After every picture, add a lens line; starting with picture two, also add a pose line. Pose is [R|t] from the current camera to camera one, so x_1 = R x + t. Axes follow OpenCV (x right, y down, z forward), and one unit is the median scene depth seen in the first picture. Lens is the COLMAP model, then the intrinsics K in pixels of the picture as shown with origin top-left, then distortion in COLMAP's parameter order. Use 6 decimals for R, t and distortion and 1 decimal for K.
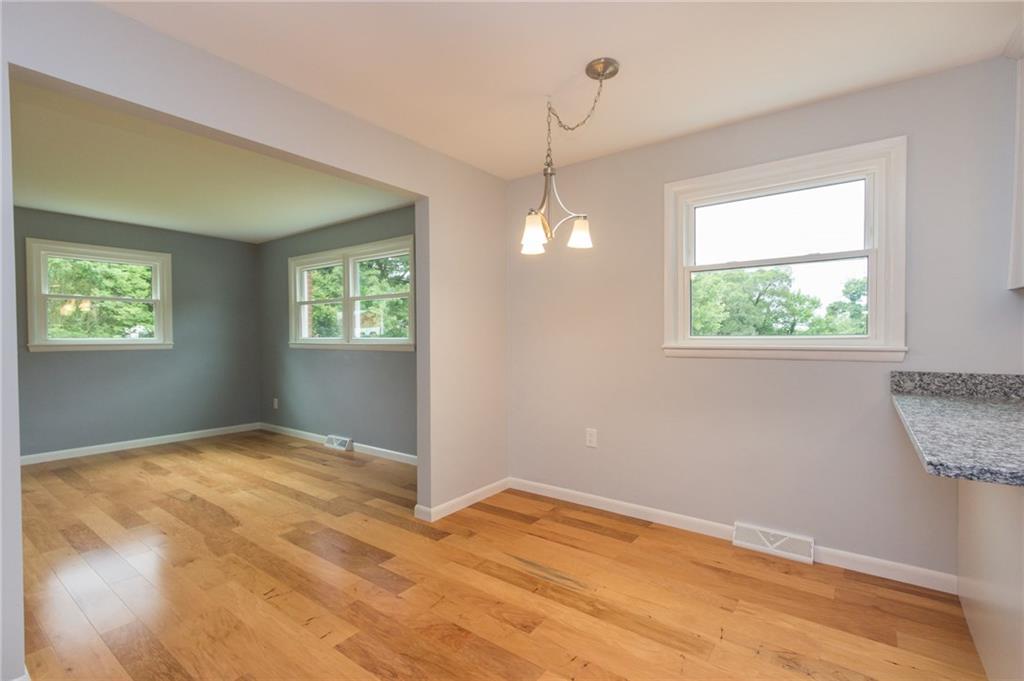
lens RADIAL K [[466.0, 0, 511.4], [0, 466.0, 344.6], [0, 0, 1]] dist [0.002666, 0.000027]
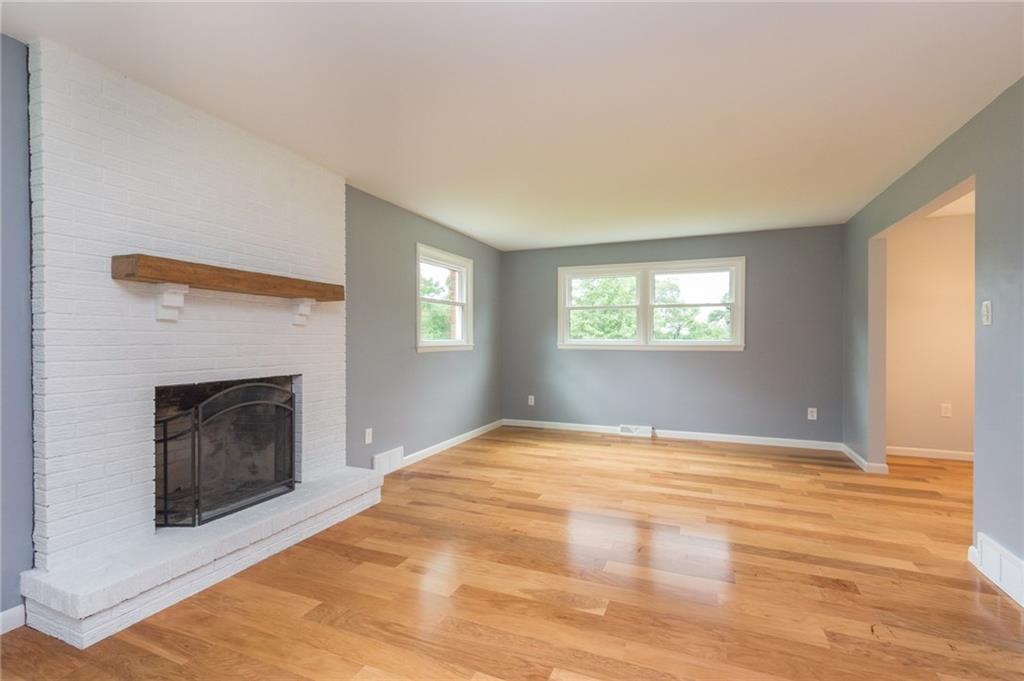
lens RADIAL K [[466.0, 0, 511.2], [0, 466.0, 342.7], [0, 0, 1]] dist [0.002666, 0.000027]
pose [[0.970848, 0.001223, 0.239694, -0.894724], [0.001030, 0.999956, -0.009275, 0.002862], [-0.239695, 0.009252, 0.970804, -0.043275]]
